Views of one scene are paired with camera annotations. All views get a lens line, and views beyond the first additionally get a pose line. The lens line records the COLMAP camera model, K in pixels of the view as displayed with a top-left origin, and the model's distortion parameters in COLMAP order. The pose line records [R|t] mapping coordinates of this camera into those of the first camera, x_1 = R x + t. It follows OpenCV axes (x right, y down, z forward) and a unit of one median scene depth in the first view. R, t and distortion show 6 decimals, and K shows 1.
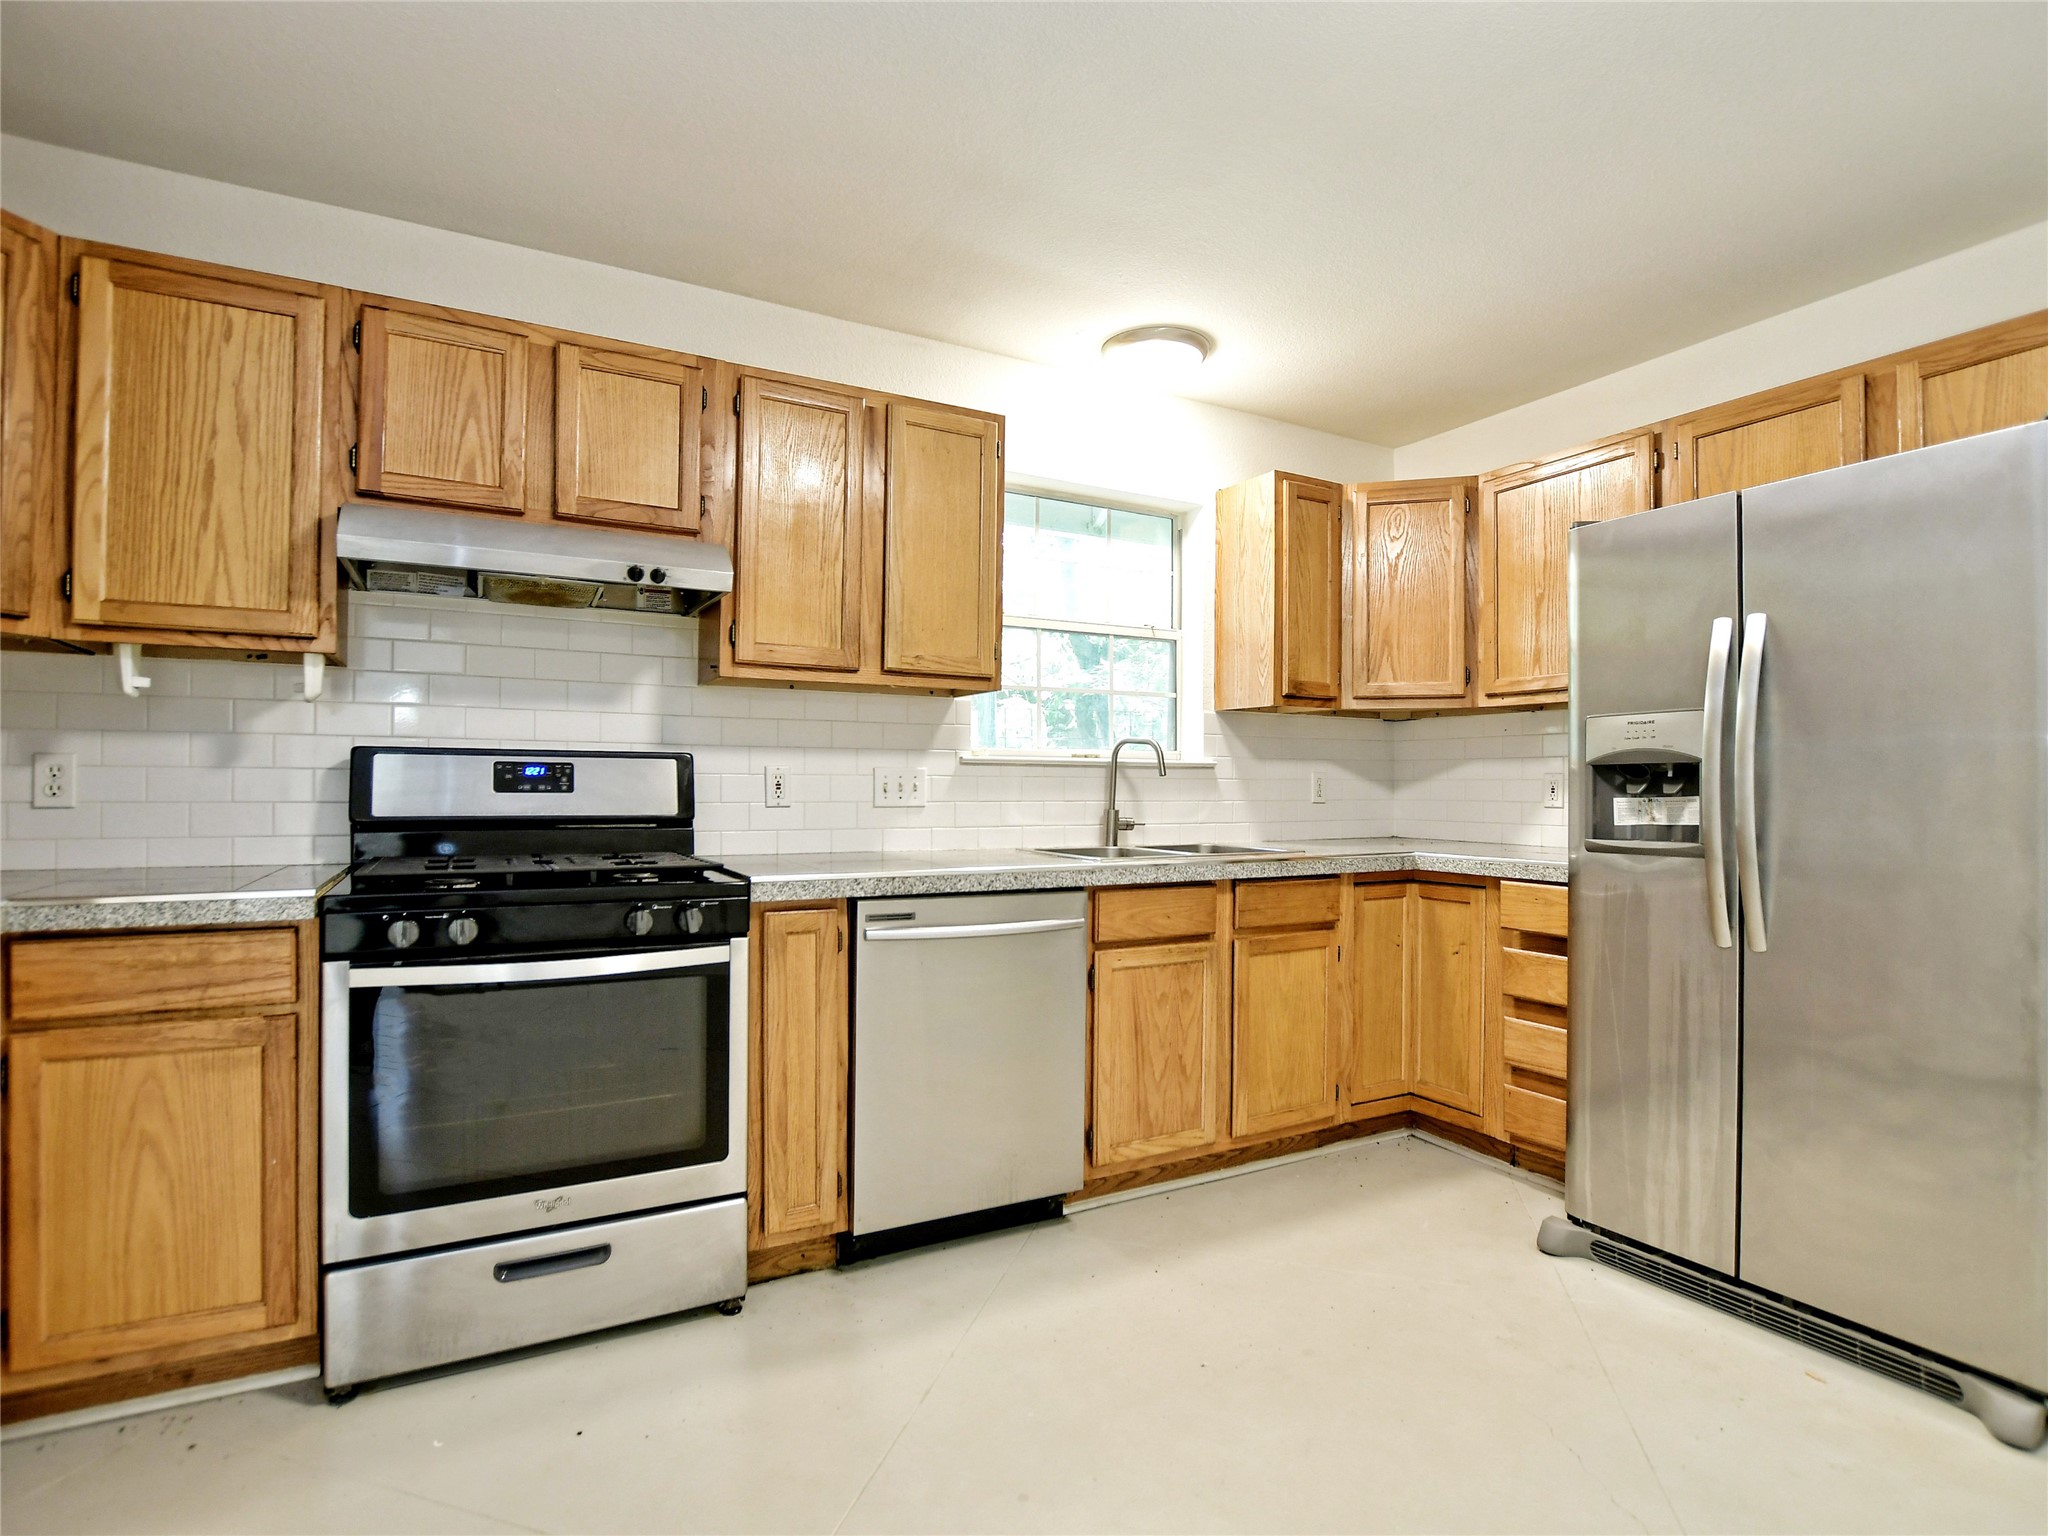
lens RADIAL K [[1013.3, 0, 1017.9], [0, 1013.3, 781.3], [0, 0, 1]] dist [-0.029782, 0.002958]
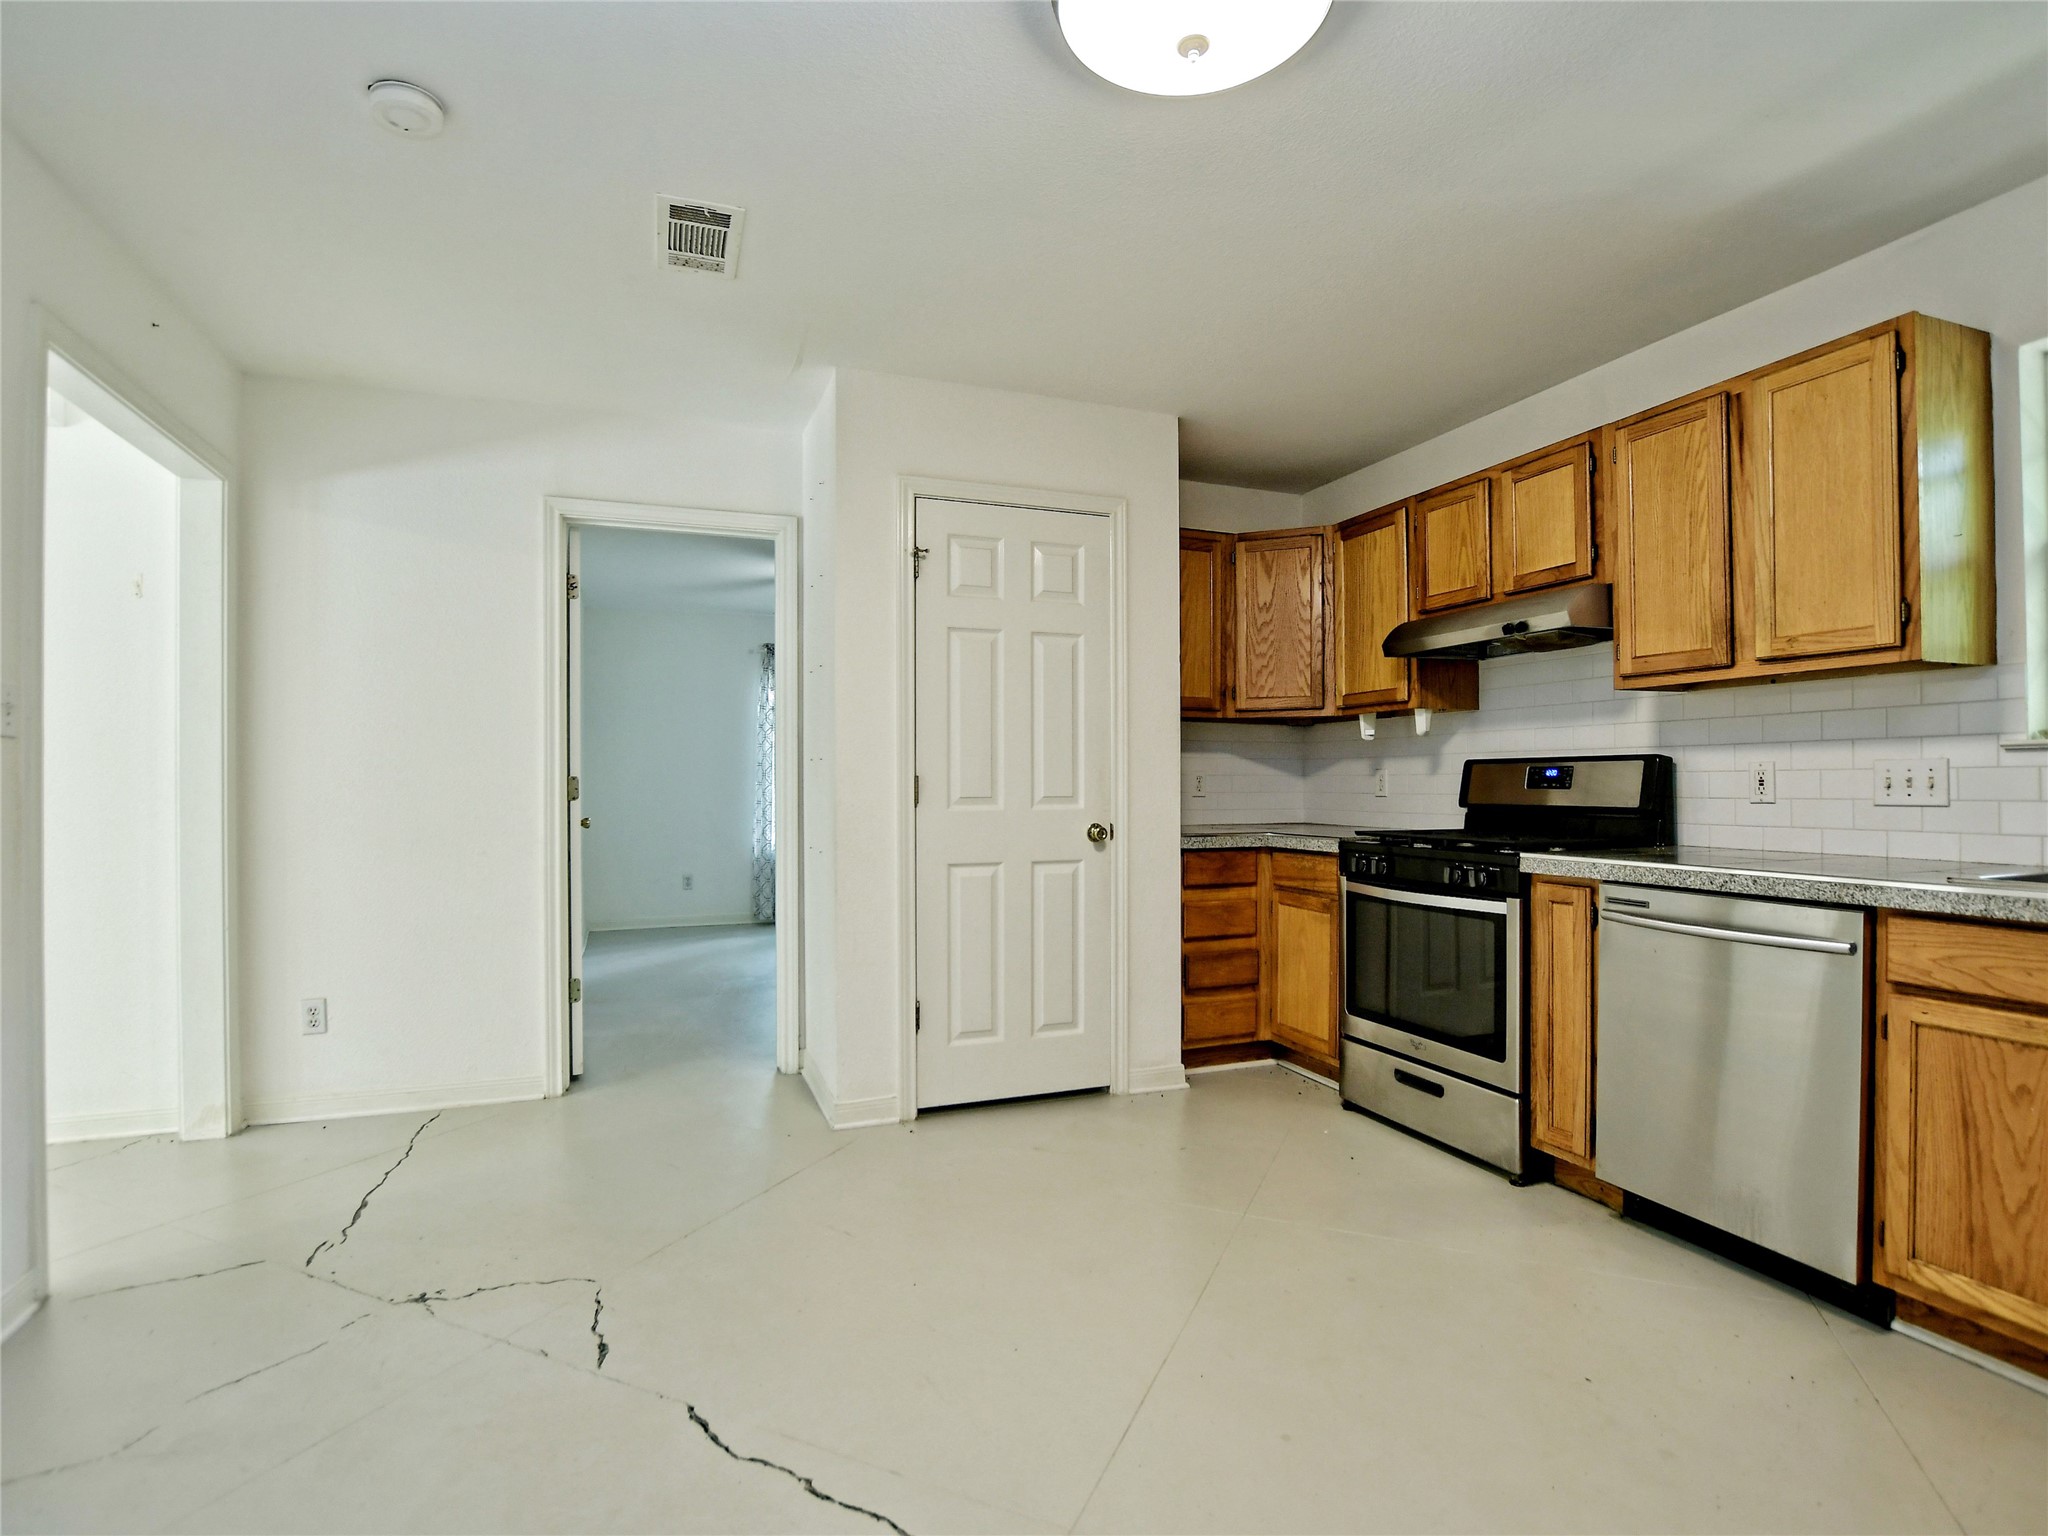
lens RADIAL K [[1013.3, 0, 1019.0], [0, 1013.3, 781.1], [0, 0, 1]] dist [-0.029782, 0.002958]
pose [[-0.133258, -0.009439, -0.991036, 1.013122], [0.005738, 0.999931, -0.010295, 0.011263], [0.991065, -0.007058, -0.133195, 0.490483]]
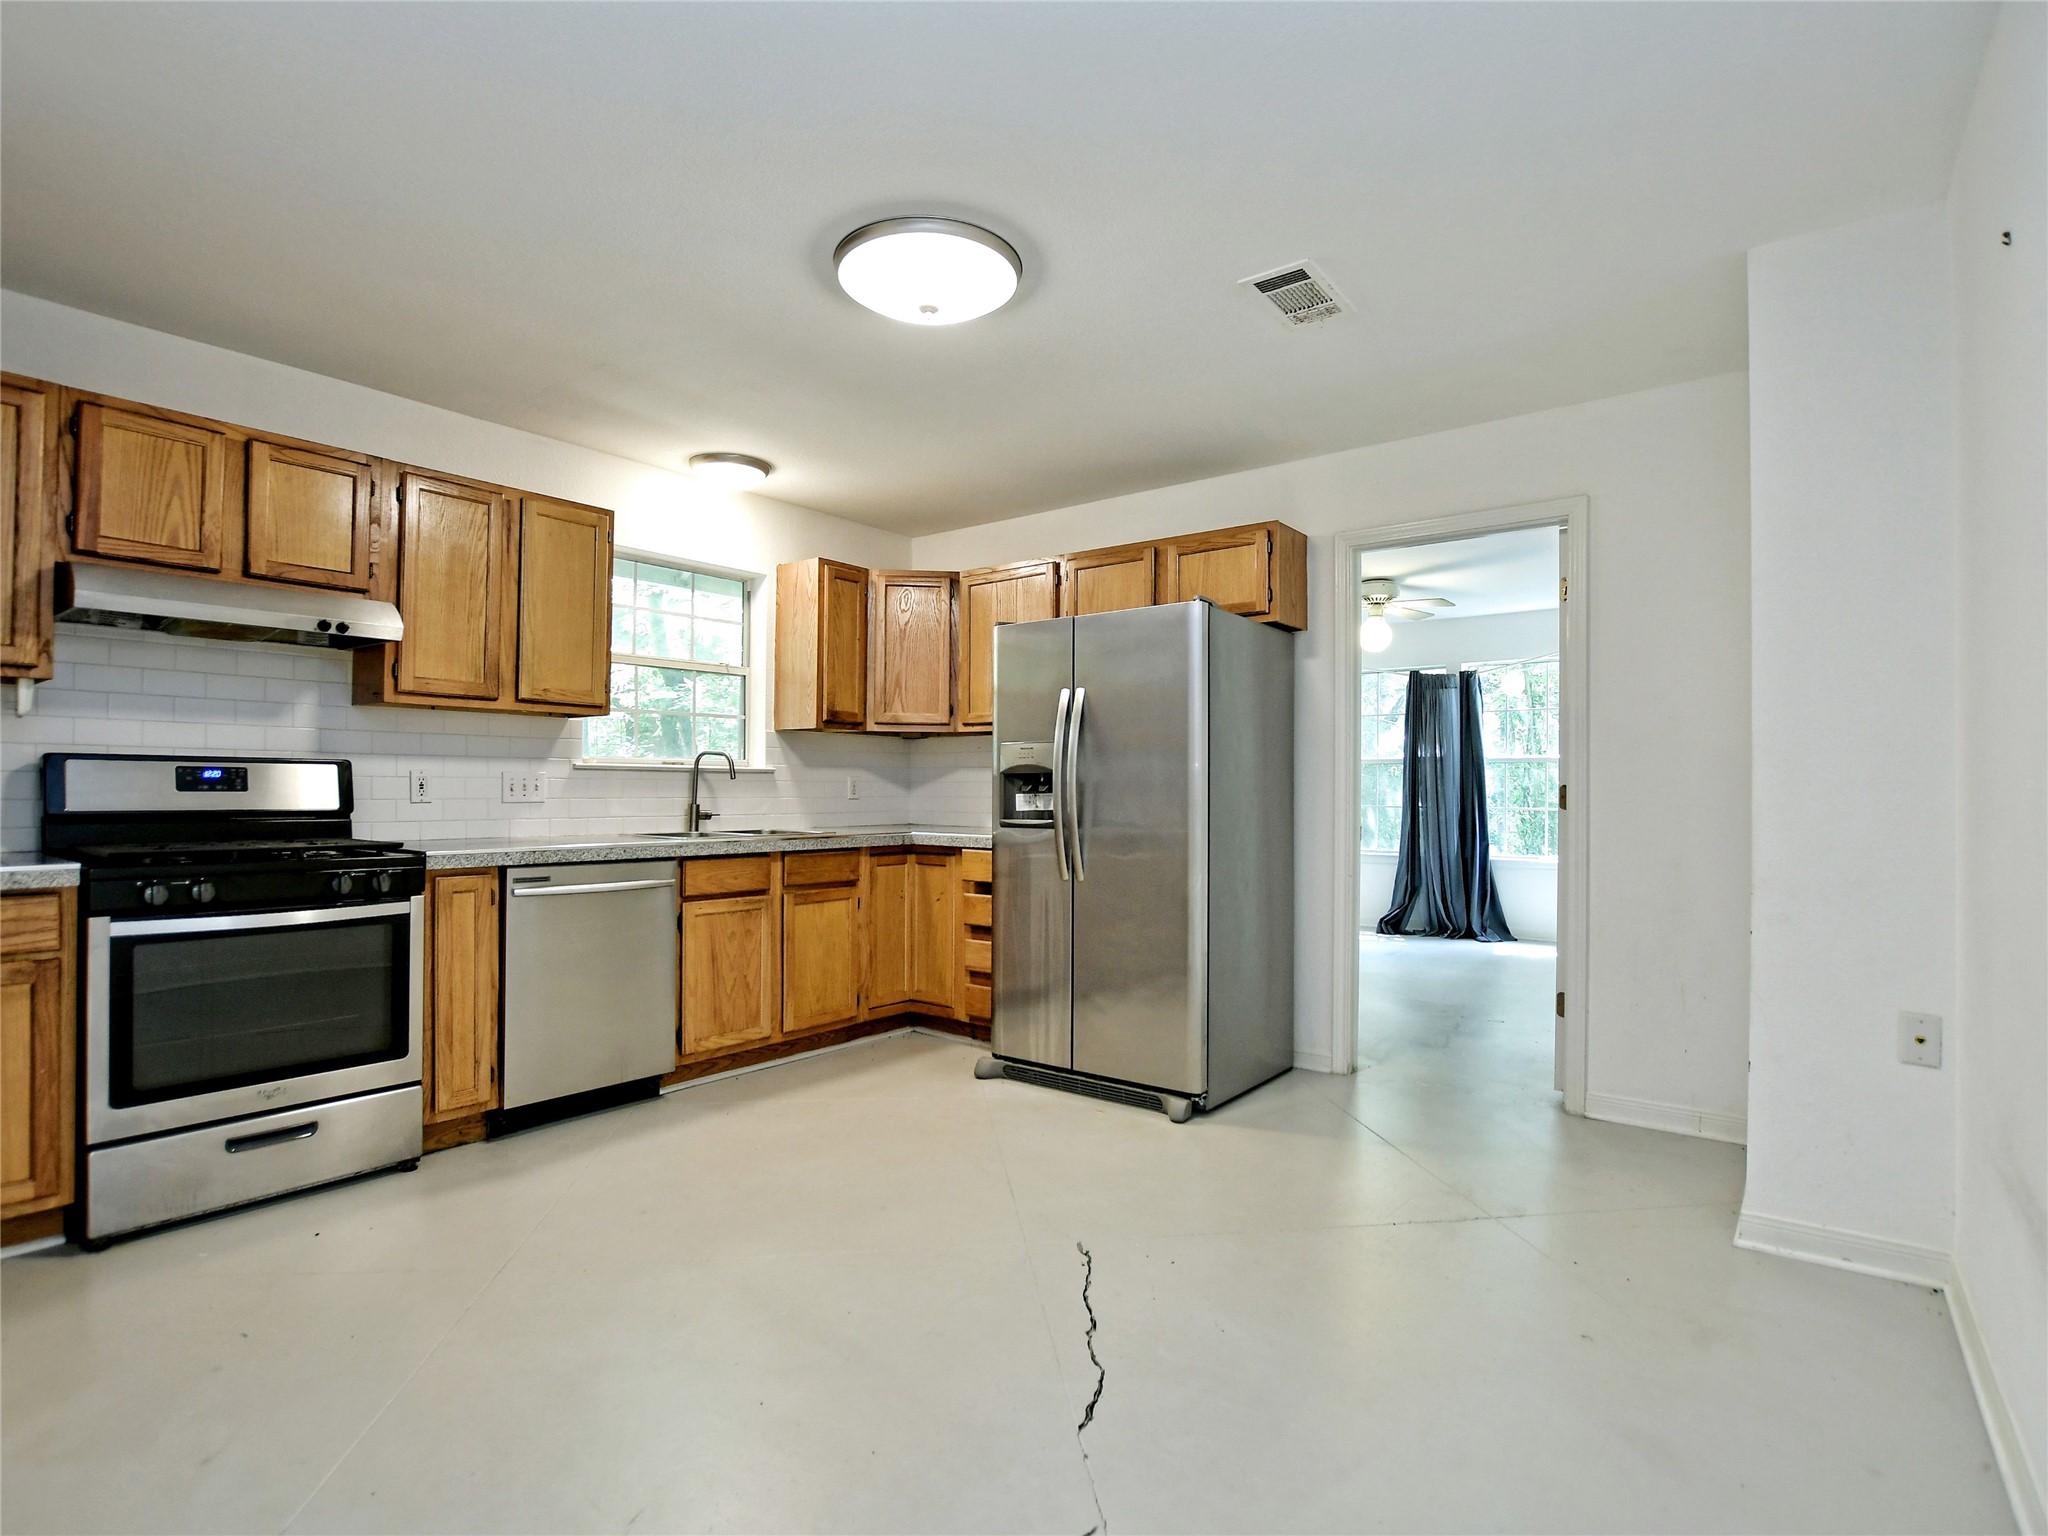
lens RADIAL K [[1013.3, 0, 1016.4], [0, 1013.3, 781.5], [0, 0, 1]] dist [-0.029782, 0.002958]
pose [[0.919384, 0.002293, 0.393355, -0.056260], [-0.002258, 0.999997, -0.000554, -0.002524], [-0.393356, -0.000379, 0.919386, -0.535123]]
